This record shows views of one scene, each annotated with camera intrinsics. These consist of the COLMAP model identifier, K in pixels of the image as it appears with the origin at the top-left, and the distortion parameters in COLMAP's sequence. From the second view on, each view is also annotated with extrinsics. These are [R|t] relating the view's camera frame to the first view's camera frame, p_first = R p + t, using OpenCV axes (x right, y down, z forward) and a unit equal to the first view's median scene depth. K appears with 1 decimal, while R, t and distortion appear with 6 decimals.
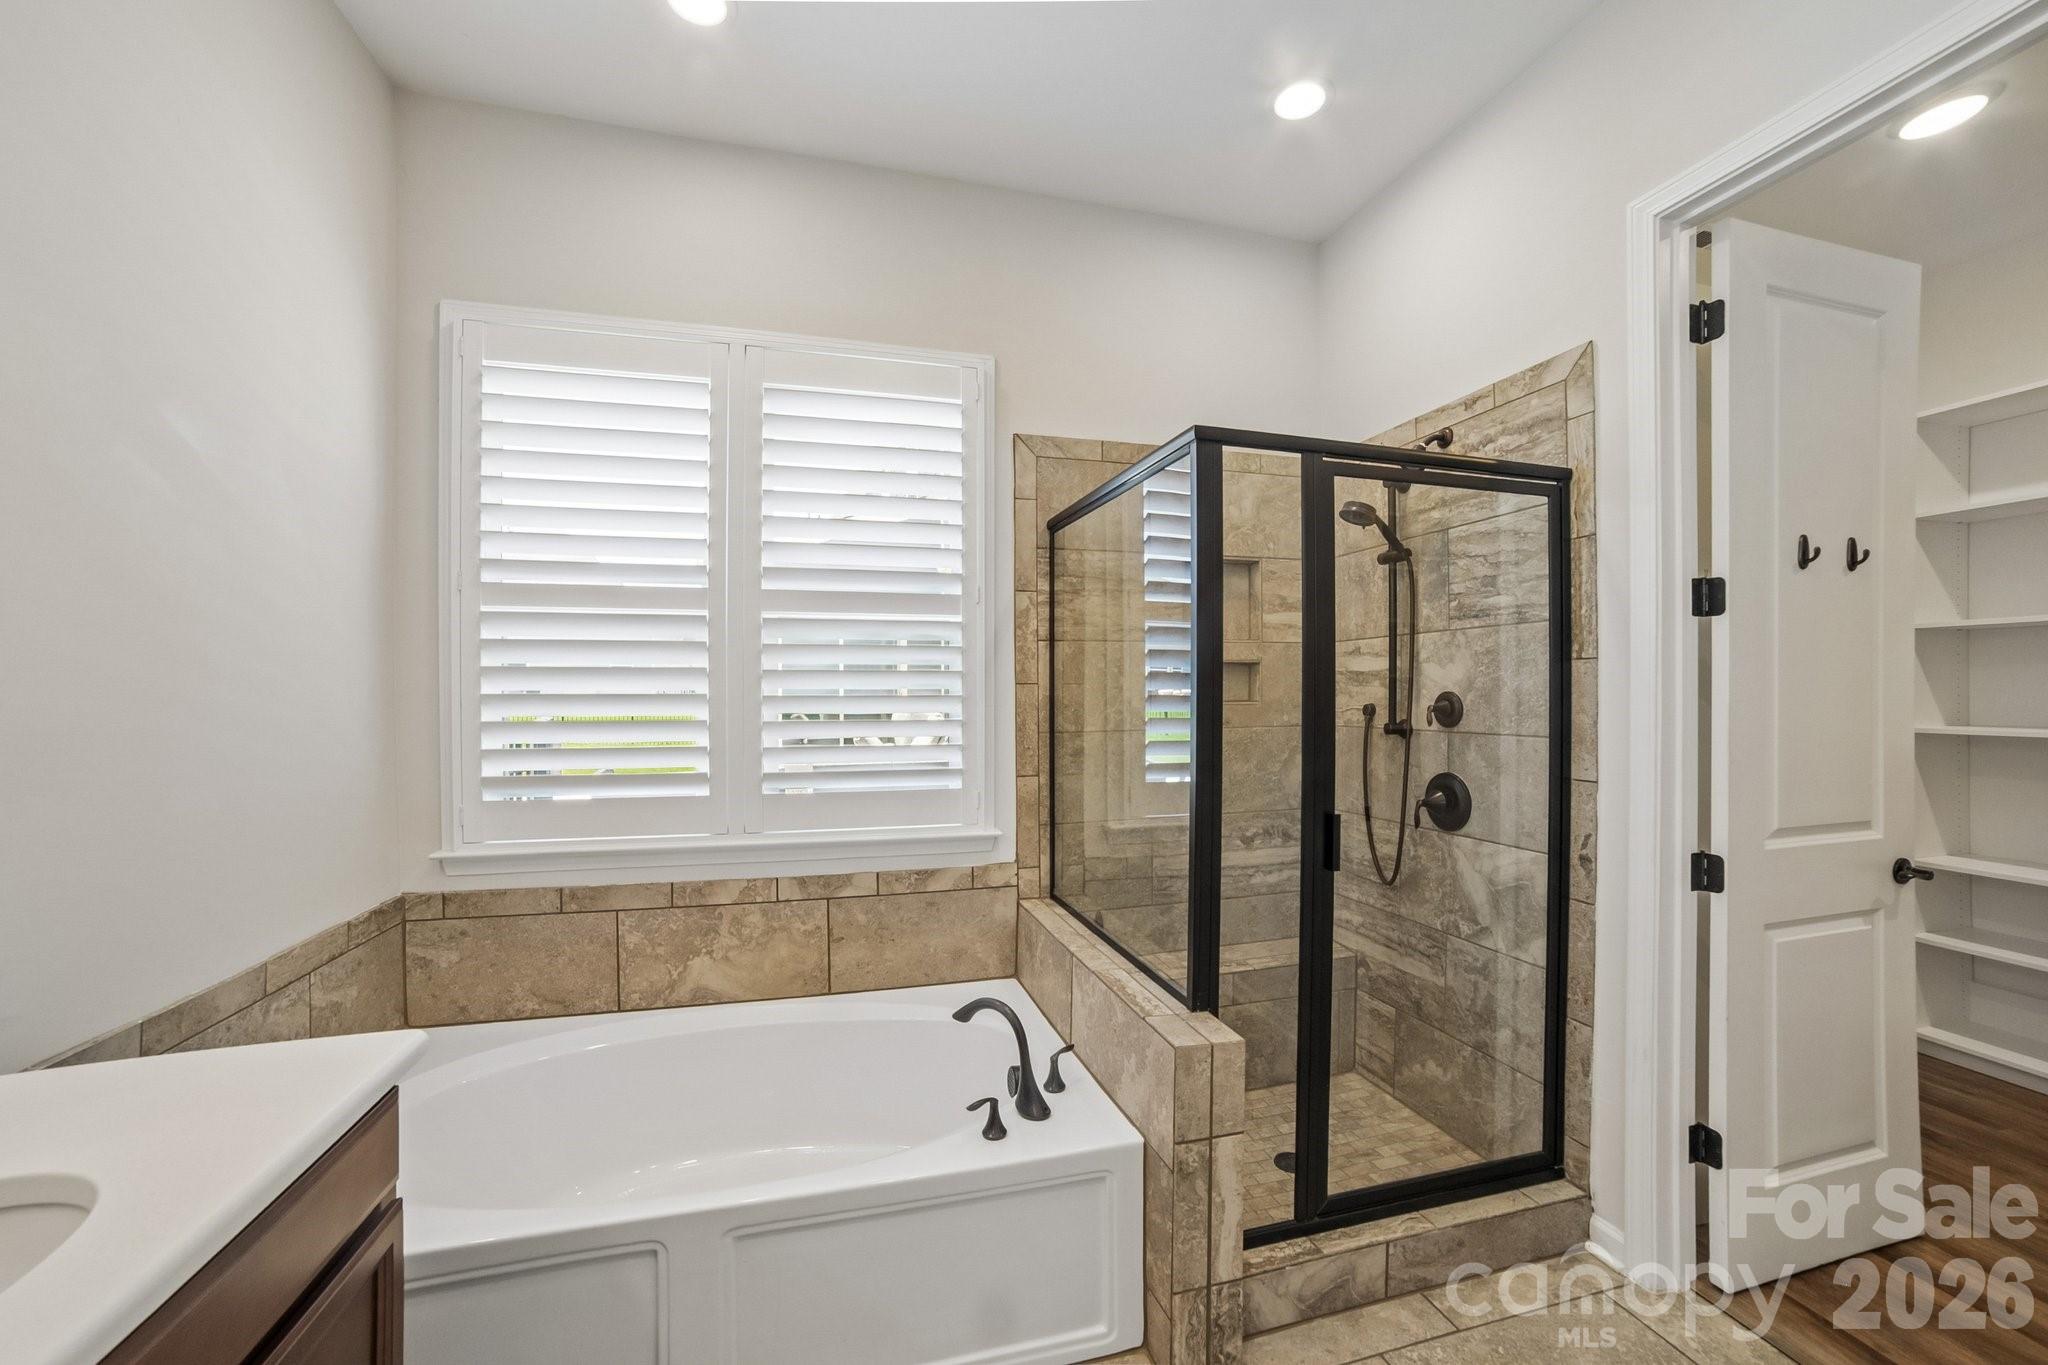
lens RADIAL K [[814.8, 0, 1033.3], [0, 814.8, 679.8], [0, 0, 1]] dist [-0.076987, 0.033762]
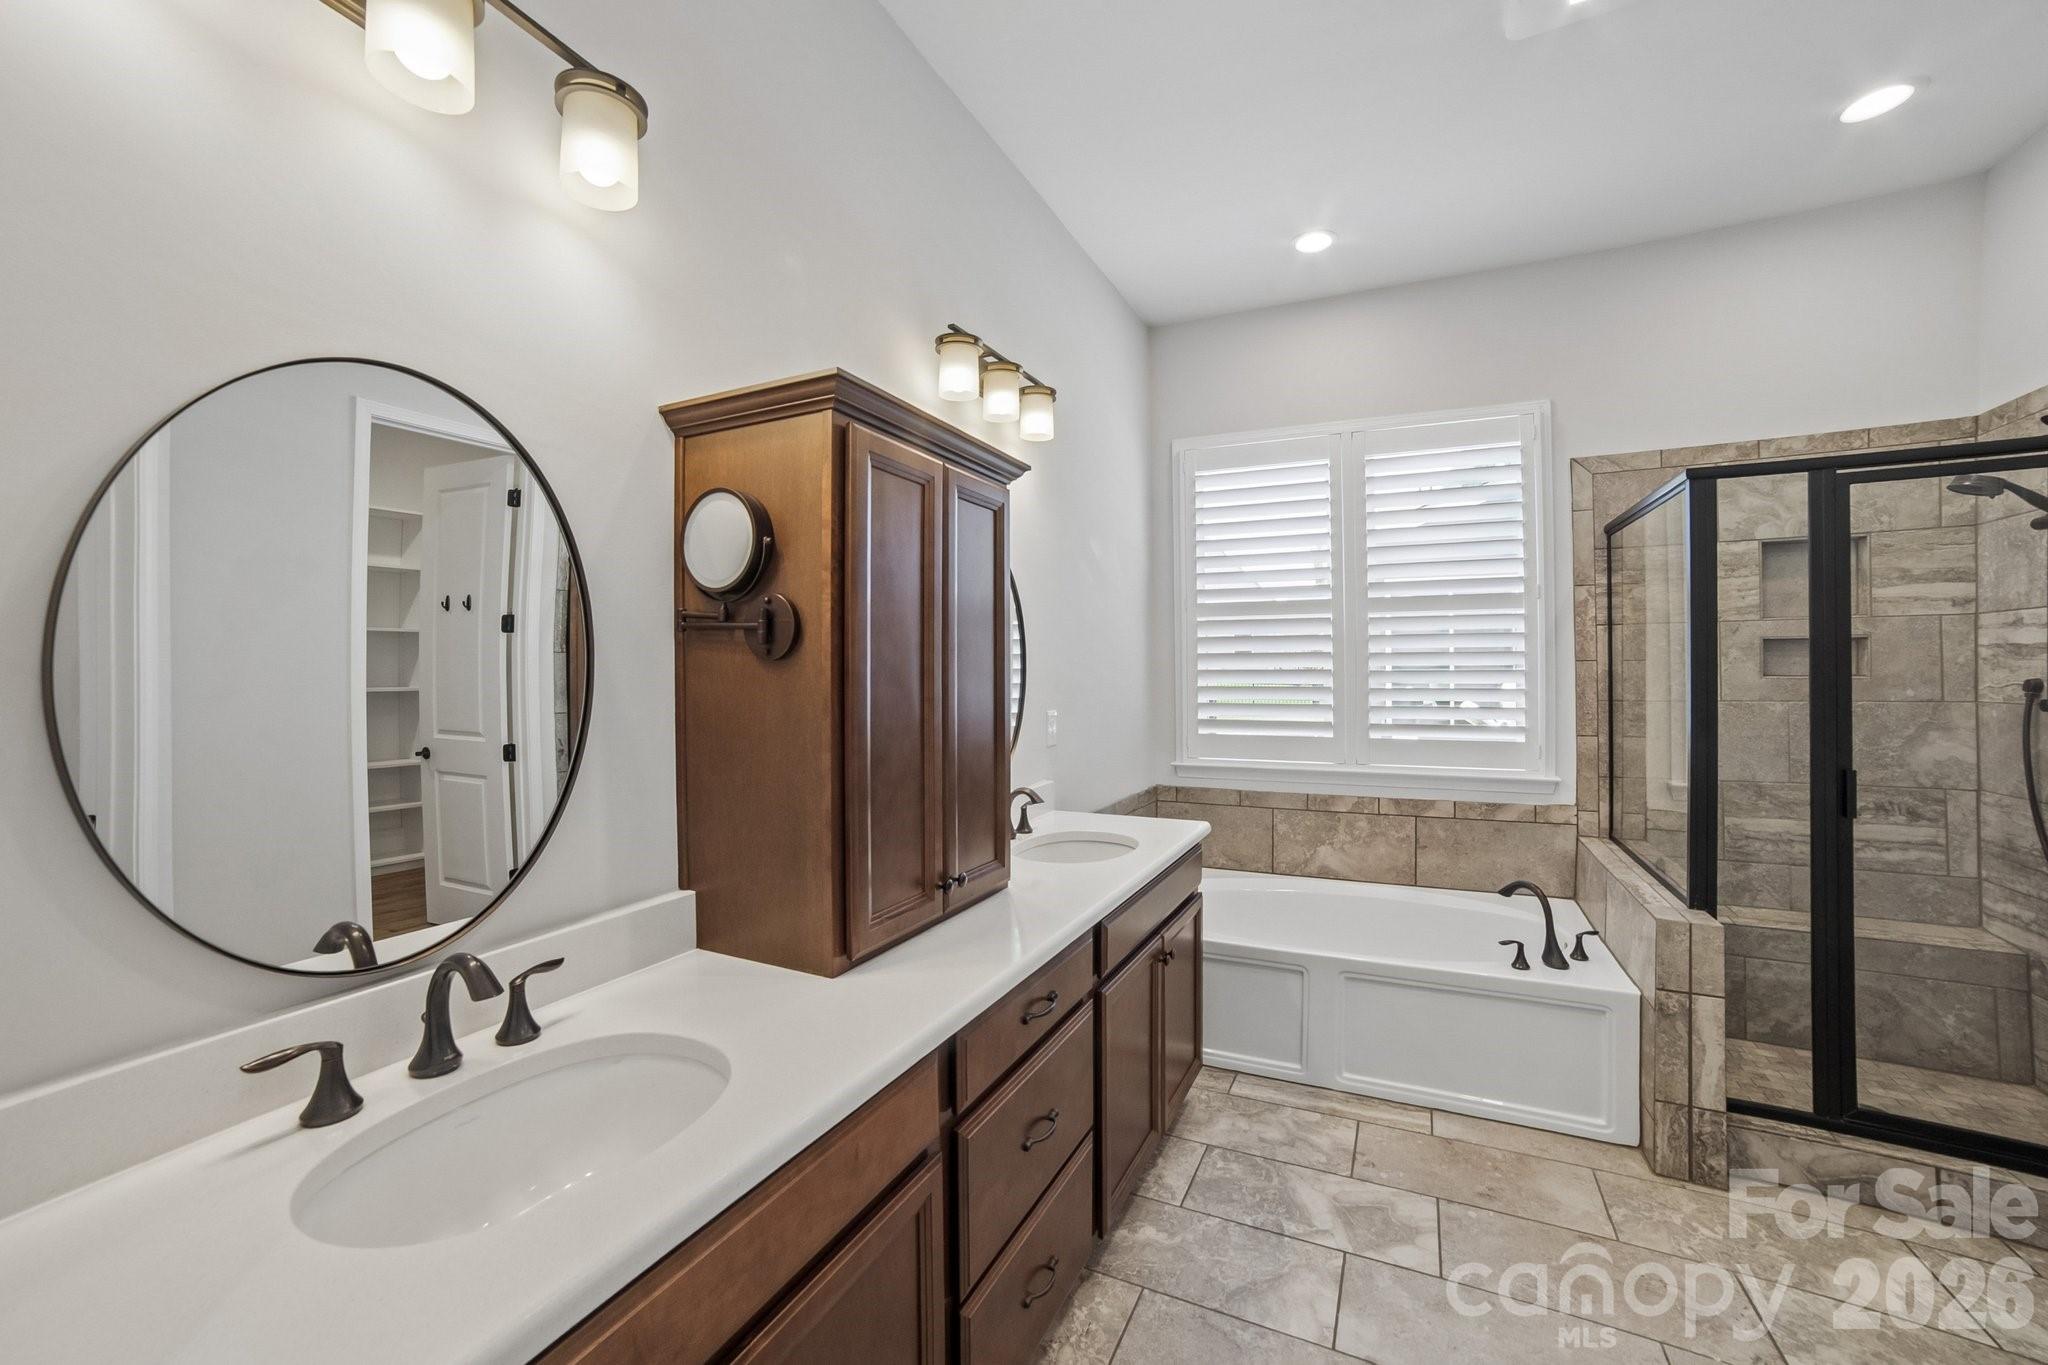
lens RADIAL K [[814.8, 0, 1033.3], [0, 814.8, 679.8], [0, 0, 1]] dist [-0.076987, 0.033762]
pose [[0.748716, 0.006057, -0.662863, 0.166836], [0.014383, 0.999574, 0.025380, -0.008982], [0.662734, -0.028536, 0.748311, -0.469150]]
